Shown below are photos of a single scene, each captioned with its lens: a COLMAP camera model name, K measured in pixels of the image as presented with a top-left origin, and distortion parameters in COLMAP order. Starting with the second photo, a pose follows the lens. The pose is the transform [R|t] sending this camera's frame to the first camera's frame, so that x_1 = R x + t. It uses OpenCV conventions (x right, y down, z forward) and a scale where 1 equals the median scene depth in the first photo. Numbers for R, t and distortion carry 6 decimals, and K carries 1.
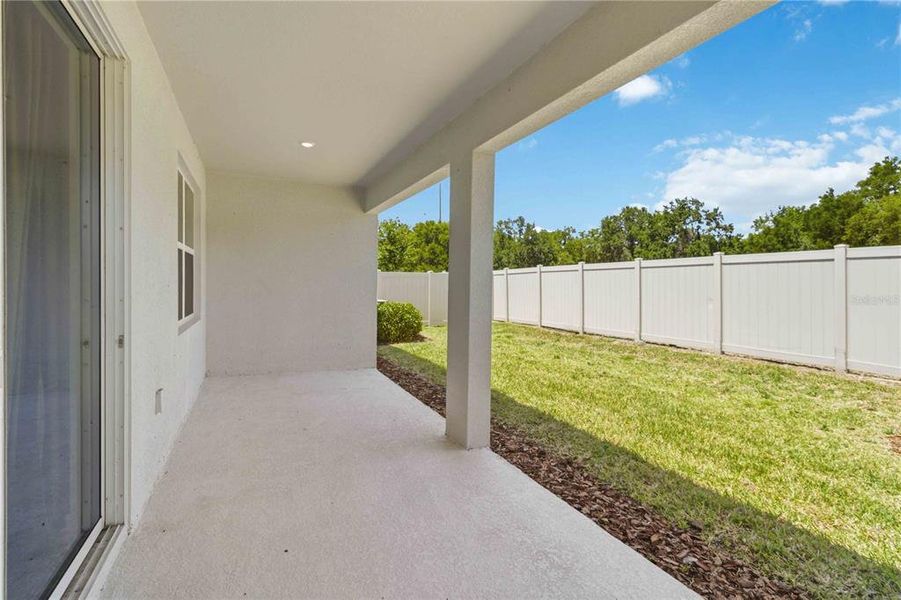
lens RADIAL K [[409.7, 0, 451.2], [0, 409.7, 291.2], [0, 0, 1]] dist [0.000222, 0.000063]
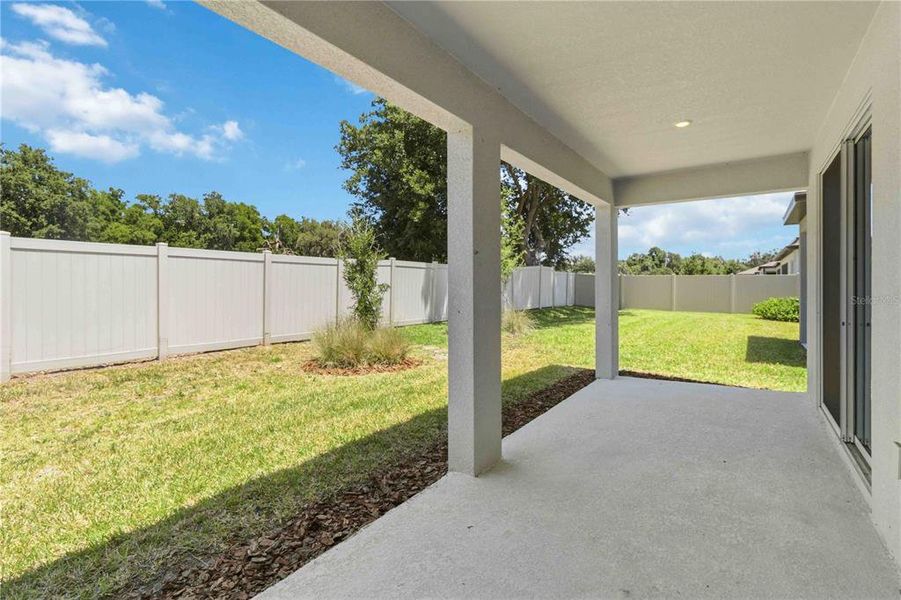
lens RADIAL K [[431.4, 0, 452.3], [0, 431.4, 285.4], [0, 0, 1]] dist [0.000393, 0.000387]
pose [[-0.492454, -0.011186, 0.870266, -0.519047], [0.003122, 0.999888, 0.014618, -0.017948], [-0.870333, 0.009916, -0.492365, 1.070430]]
